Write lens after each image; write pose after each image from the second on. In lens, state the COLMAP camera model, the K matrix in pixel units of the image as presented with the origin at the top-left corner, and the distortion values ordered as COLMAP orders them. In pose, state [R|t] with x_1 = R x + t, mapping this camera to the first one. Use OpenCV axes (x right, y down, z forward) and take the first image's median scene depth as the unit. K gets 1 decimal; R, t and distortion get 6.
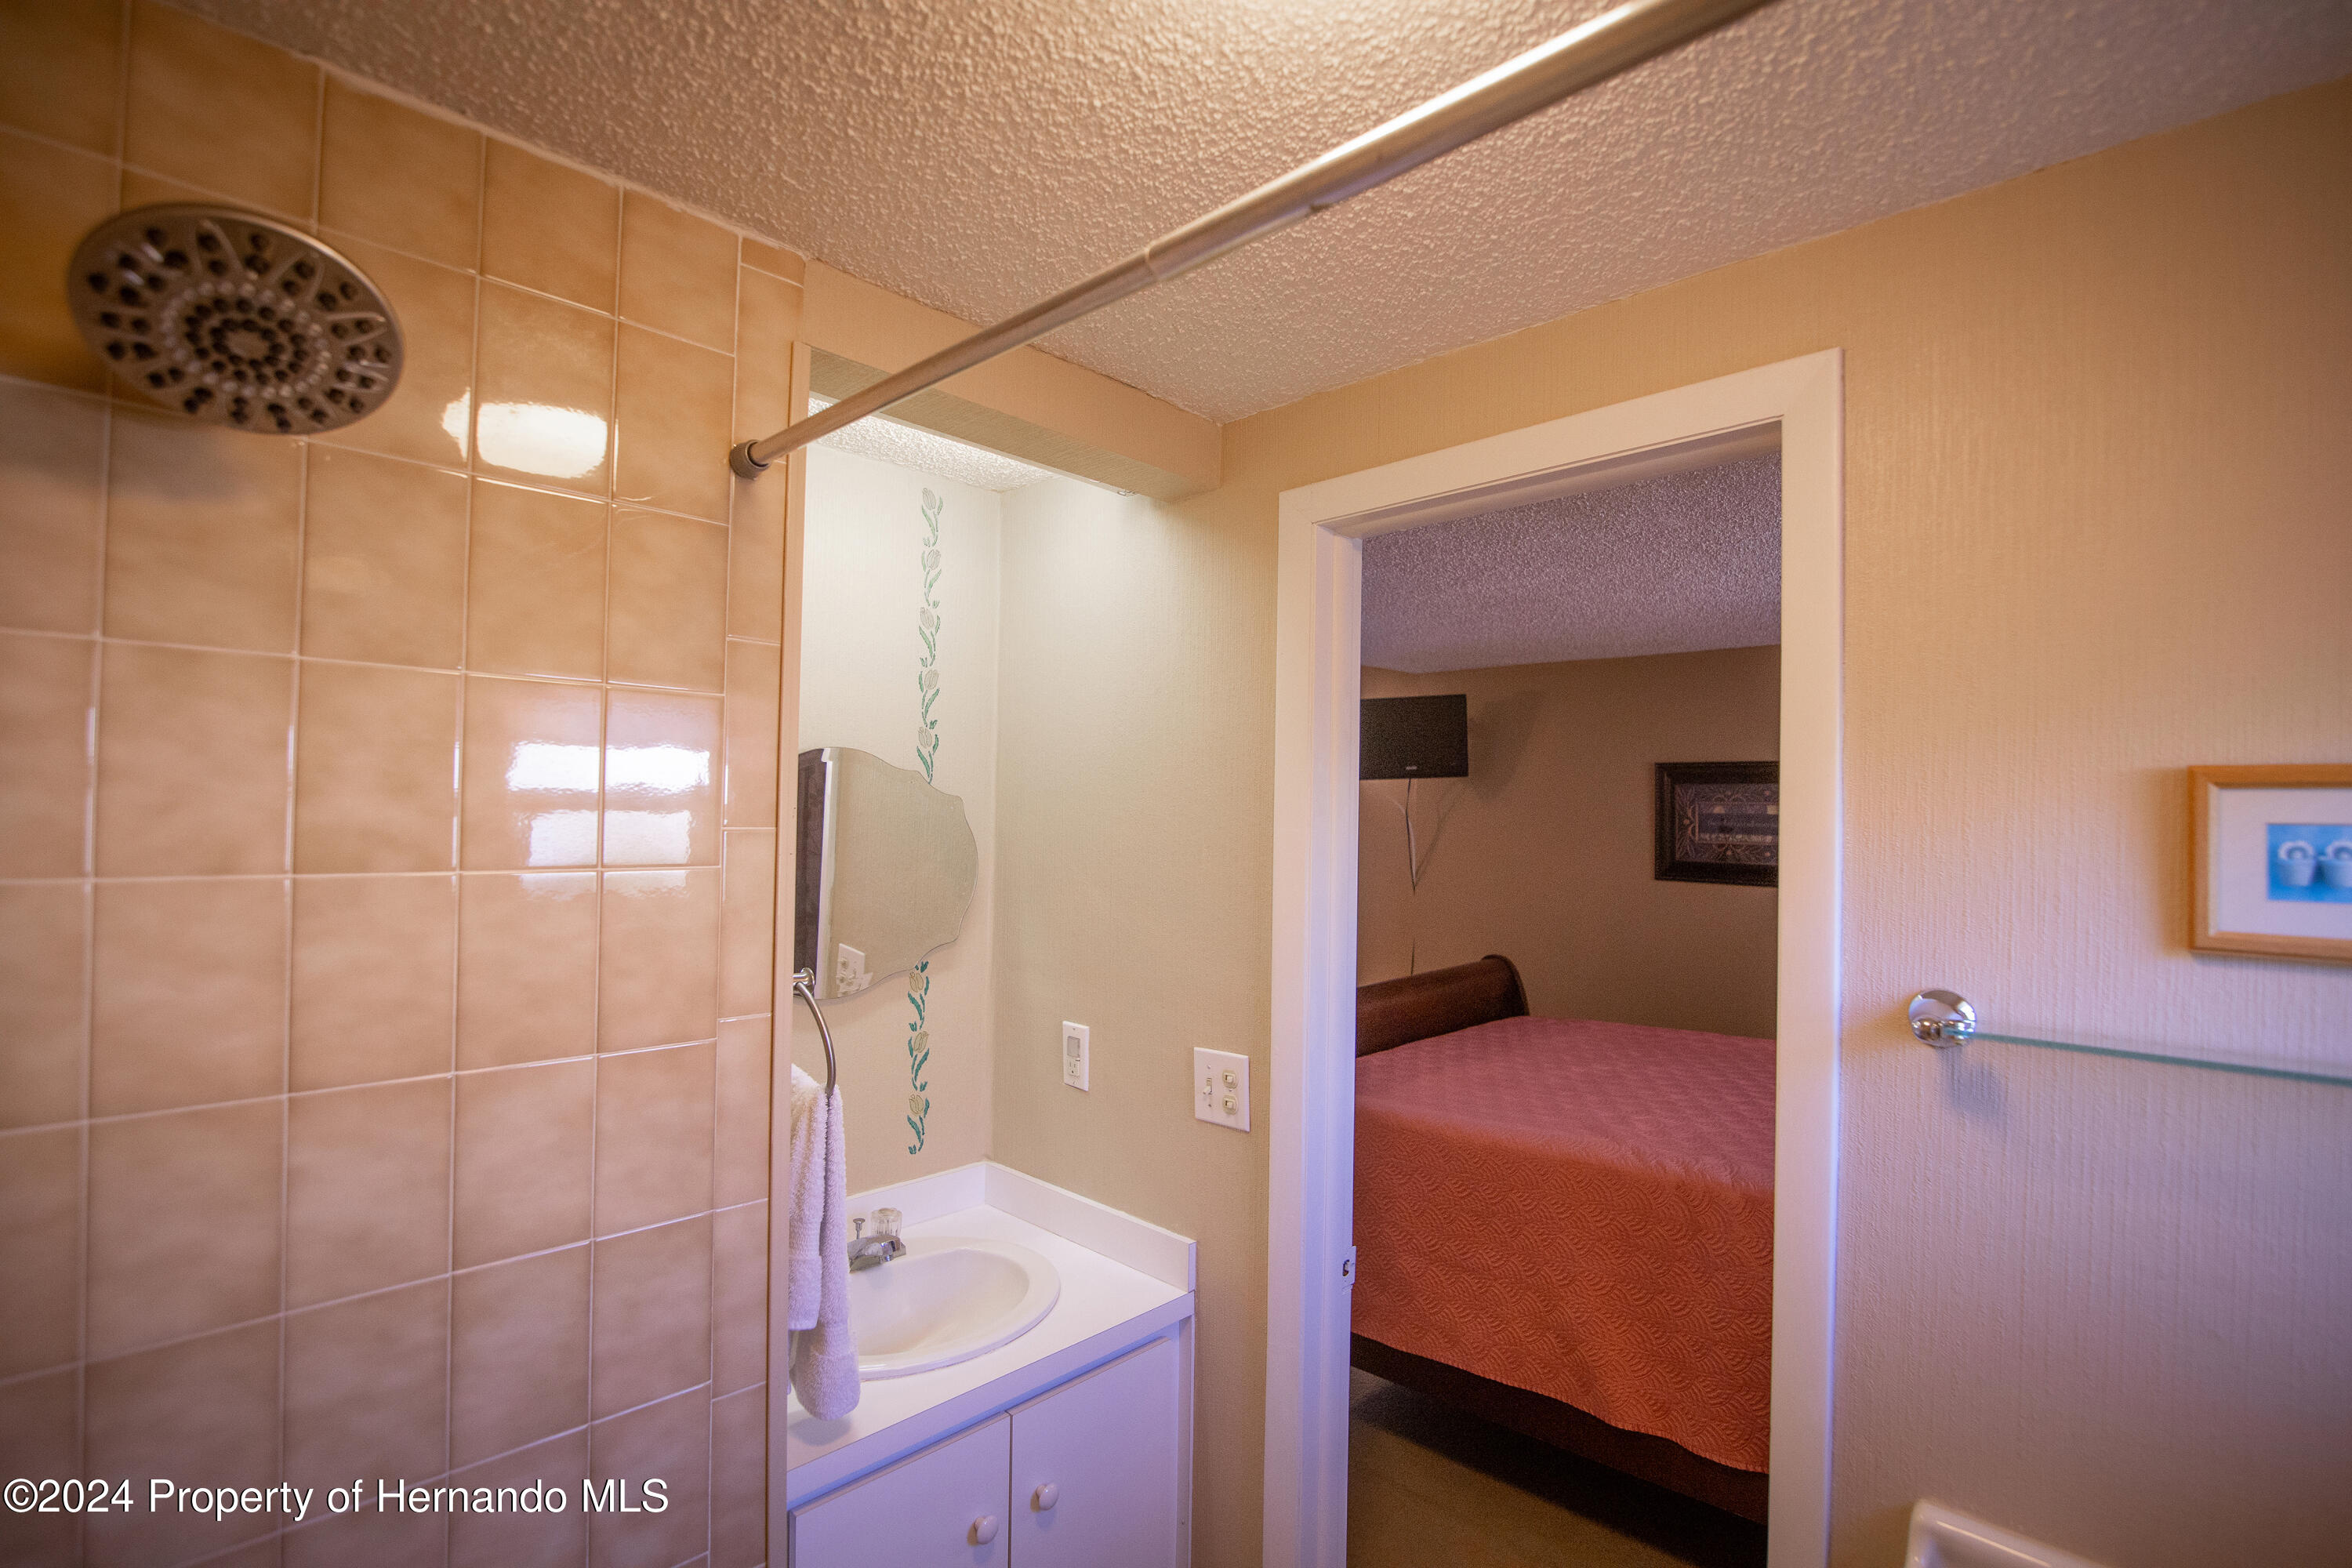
lens RADIAL K [[1084.9, 0, 1174.1], [0, 1084.9, 796.0], [0, 0, 1]] dist [-0.021994, 0.000254]
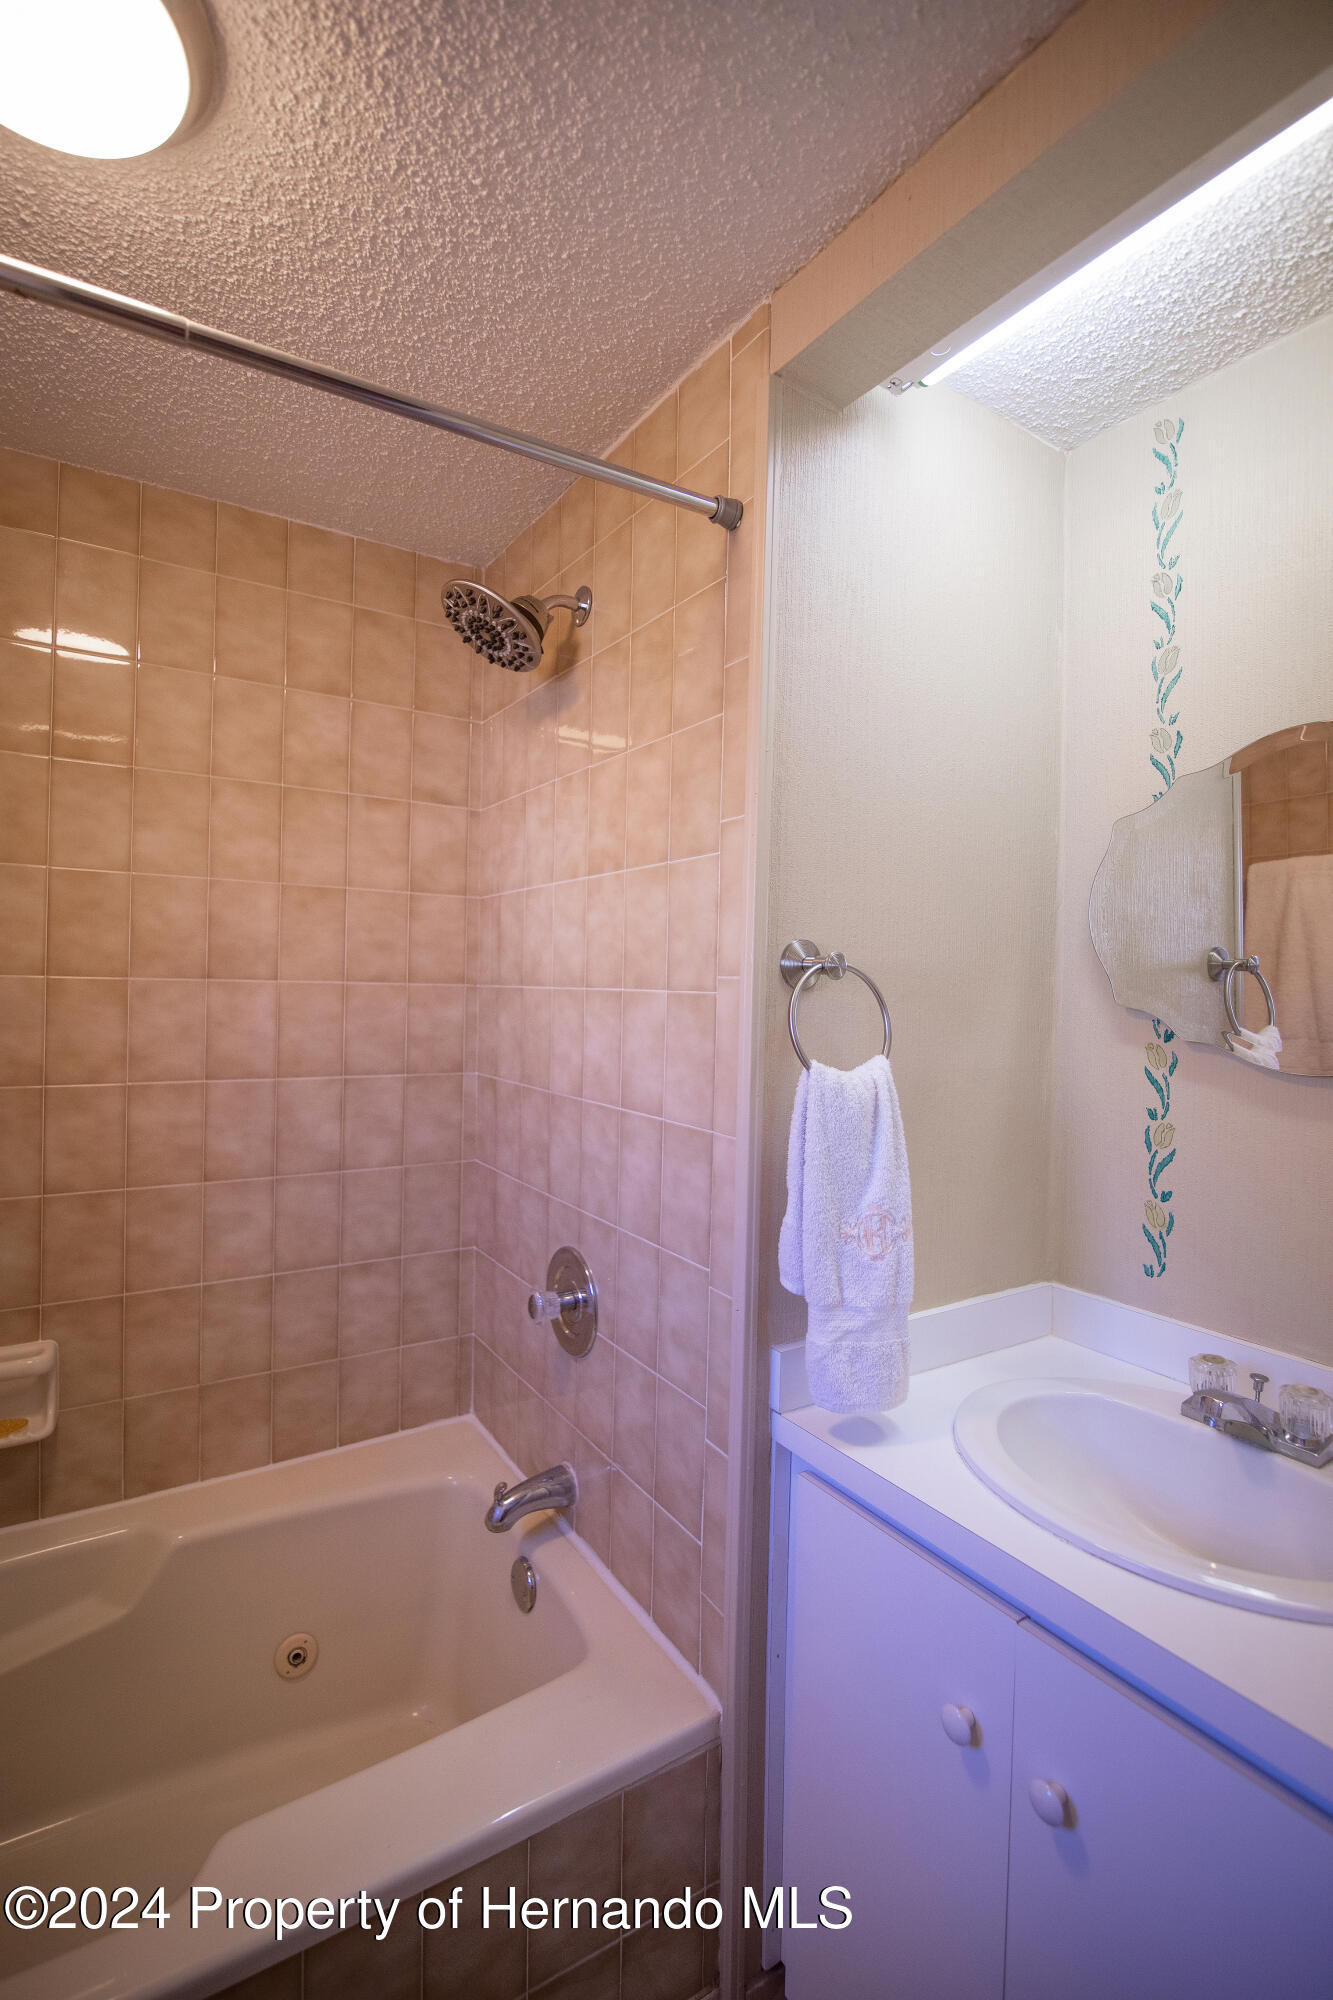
lens RADIAL K [[922.6, 0, 663.4], [0, 922.6, 984.5], [0, 0, 1]] dist [-0.021994, 0.000254]
pose [[-0.239384, -0.023278, -0.970646, 0.653603], [-0.010494, 0.999716, -0.021387, 0.254247], [0.970868, 0.005066, -0.239560, 1.276396]]
